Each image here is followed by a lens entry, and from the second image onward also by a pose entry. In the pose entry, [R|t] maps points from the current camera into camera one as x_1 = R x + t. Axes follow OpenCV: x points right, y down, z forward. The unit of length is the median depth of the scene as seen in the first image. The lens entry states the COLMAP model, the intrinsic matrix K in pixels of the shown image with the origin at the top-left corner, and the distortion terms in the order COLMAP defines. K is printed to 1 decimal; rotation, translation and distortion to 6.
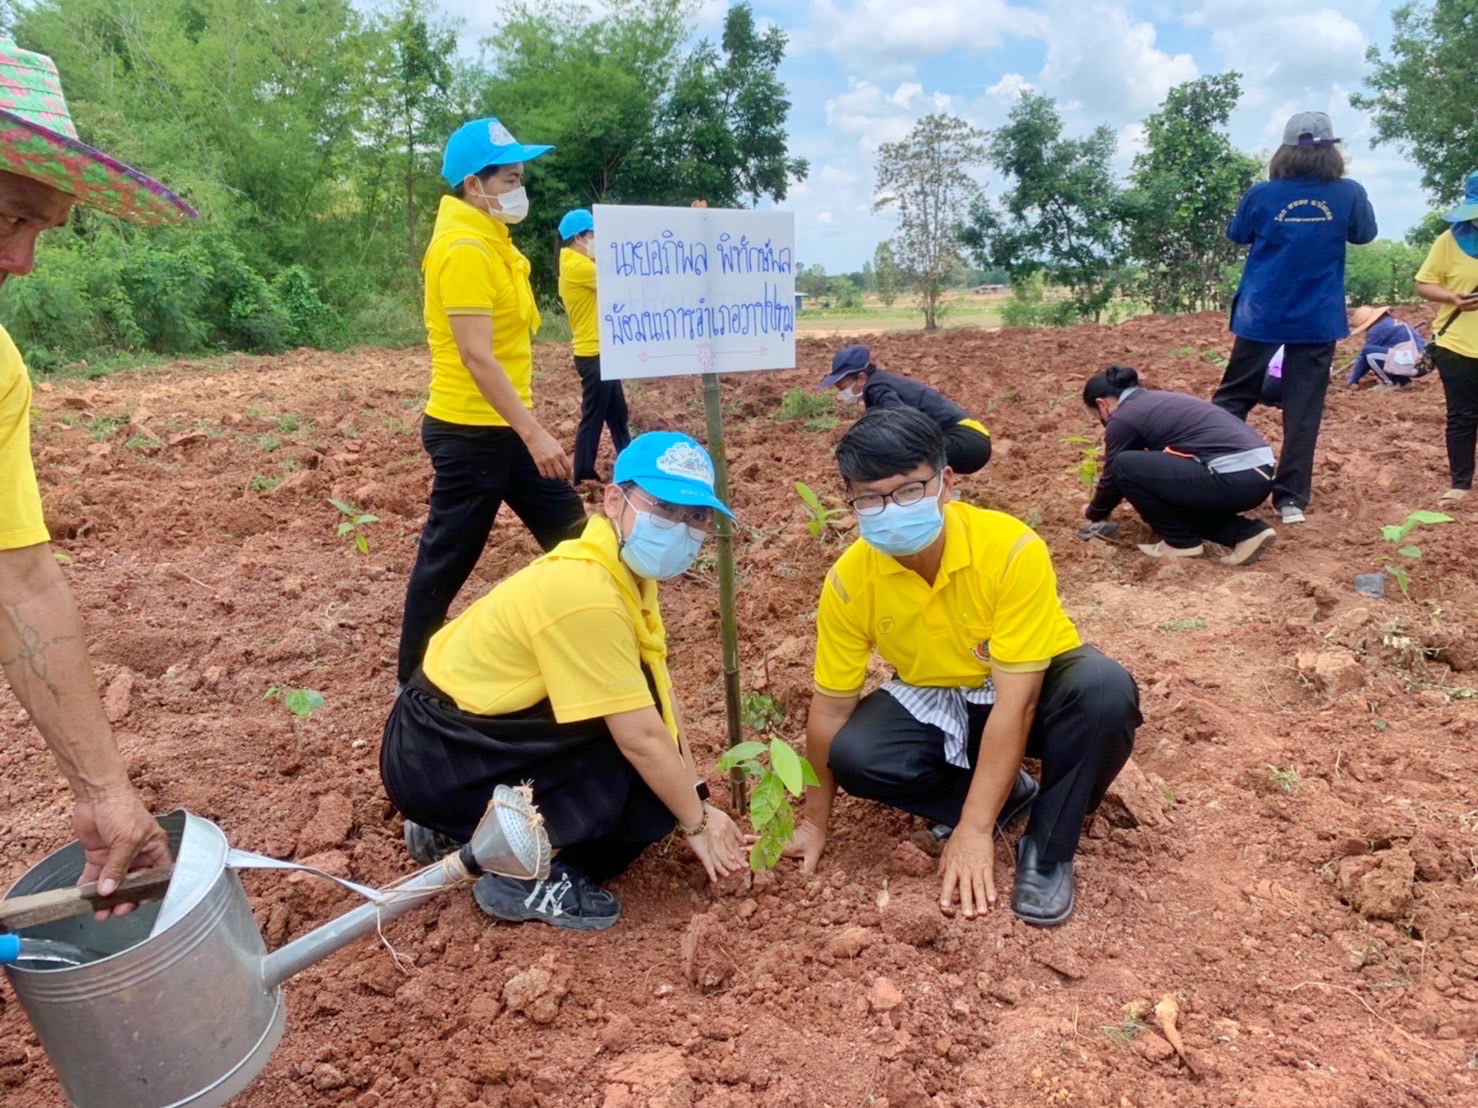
lens RADIAL K [[1117.8, 0, 724.8], [0, 1117.8, 545.1], [0, 0, 1]] dist [0.009753, -0.014349]
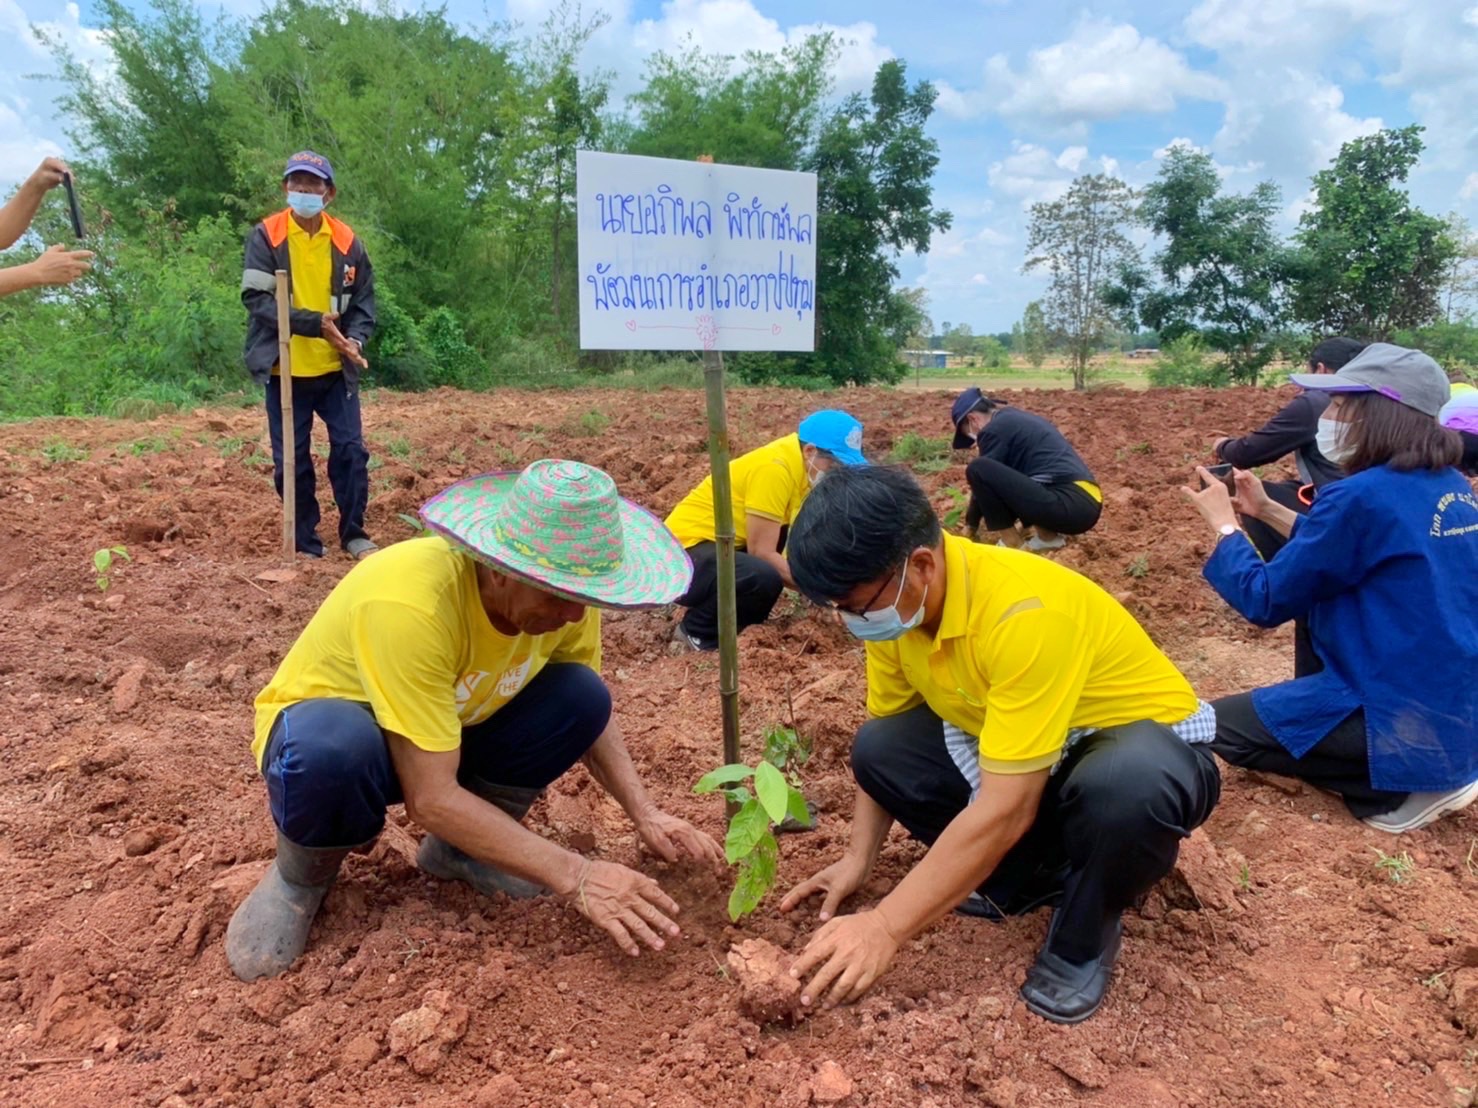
lens RADIAL K [[1117.8, 0, 722.1], [0, 1117.8, 556.0], [0, 0, 1]] dist [0.009753, -0.014349]
pose [[0.991332, 0.047557, -0.122471, 0.010650], [-0.052343, 0.997974, -0.036165, 0.003903], [0.120503, 0.042262, 0.991813, 0.012367]]
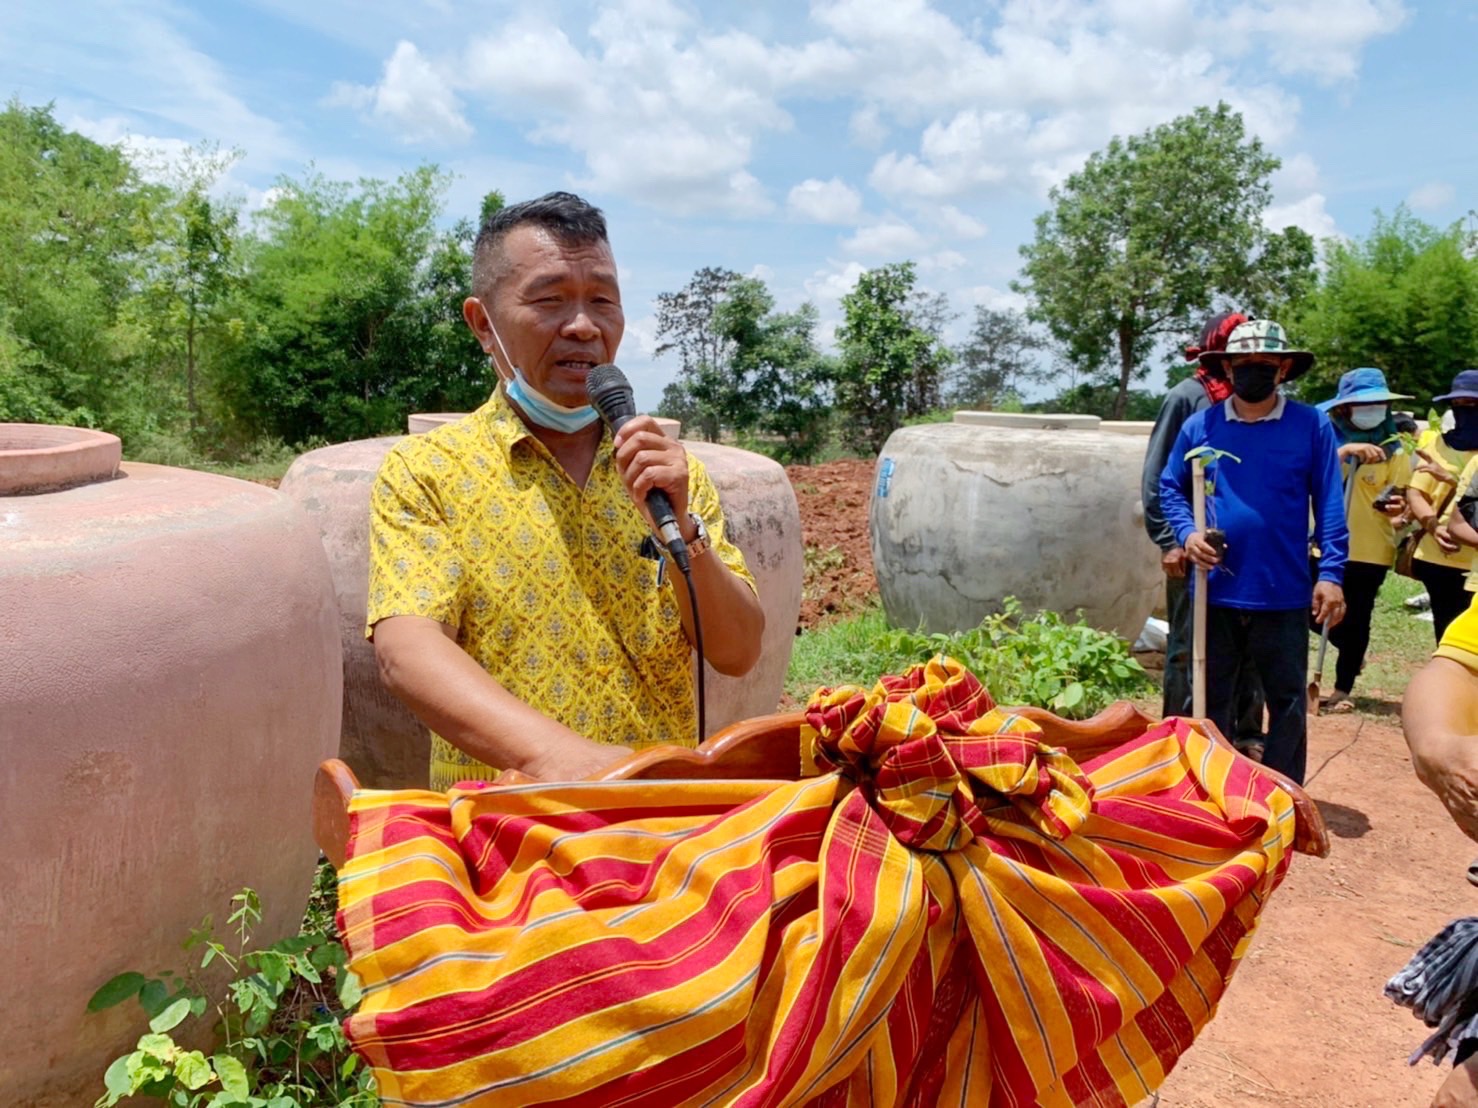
lens RADIAL K [[1196.1, 0, 700.4], [0, 1196.1, 562.7], [0, 0, 1]] dist [0.007241, -0.022546]
pose [[0.988601, -0.002834, 0.150535, 0.043342], [0.019906, 0.993506, -0.112021, 0.046733], [-0.149240, 0.113741, 0.982238, -0.235590]]
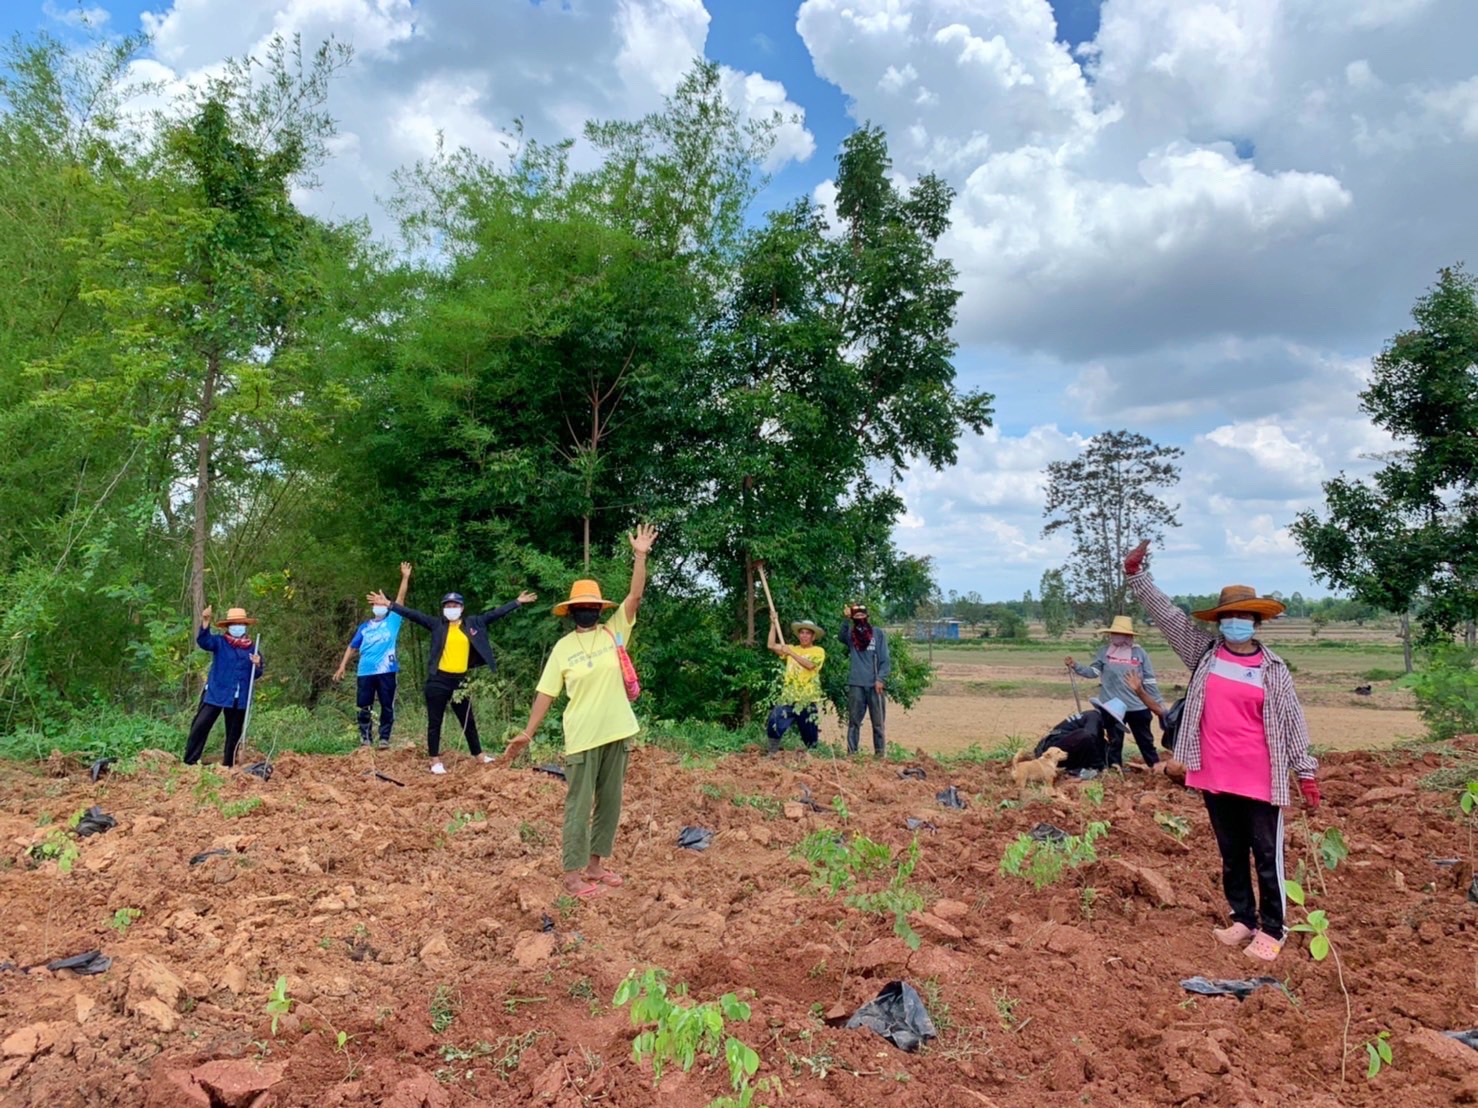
lens RADIAL K [[1117.8, 0, 733.2], [0, 1117.8, 545.1], [0, 0, 1]] dist [0.009753, -0.014349]
pose [[0.991381, 0.016901, -0.129914, 0.026070], [-0.052718, 0.959278, -0.277502, -0.153097], [0.119933, 0.281959, 0.951901, 0.609877]]
